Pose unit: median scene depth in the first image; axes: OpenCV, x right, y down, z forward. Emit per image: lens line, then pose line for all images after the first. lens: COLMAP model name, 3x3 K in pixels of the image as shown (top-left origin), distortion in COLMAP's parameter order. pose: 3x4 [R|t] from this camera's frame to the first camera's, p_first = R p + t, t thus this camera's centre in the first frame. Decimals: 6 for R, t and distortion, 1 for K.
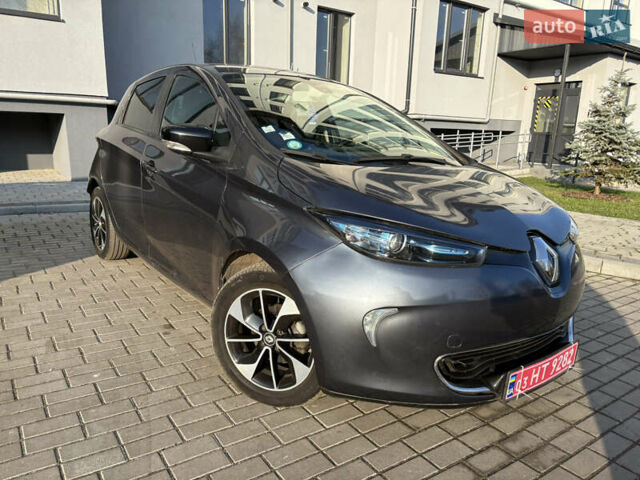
lens RADIAL K [[478.2, 0, 319.4], [0, 478.2, 249.6], [0, 0, 1]] dist [0.041556, -0.038390]
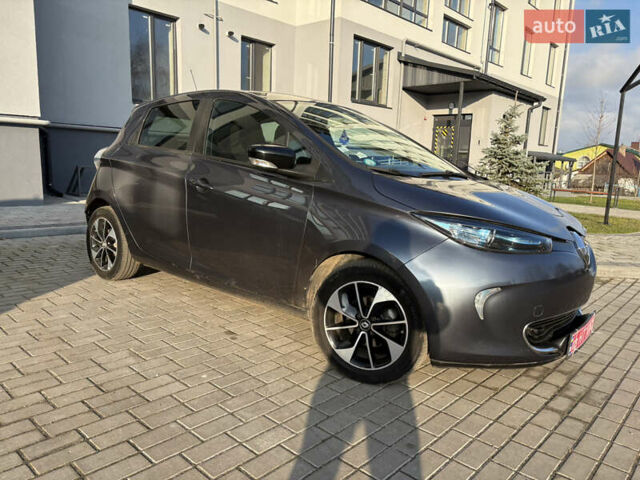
lens RADIAL K [[478.2, 0, 319.4], [0, 478.2, 249.6], [0, 0, 1]] dist [0.041556, -0.038390]
pose [[0.974200, -0.038159, 0.222437, -0.119269], [0.049254, 0.997793, -0.044542, 0.011431], [-0.220246, 0.054349, 0.973929, -0.028911]]
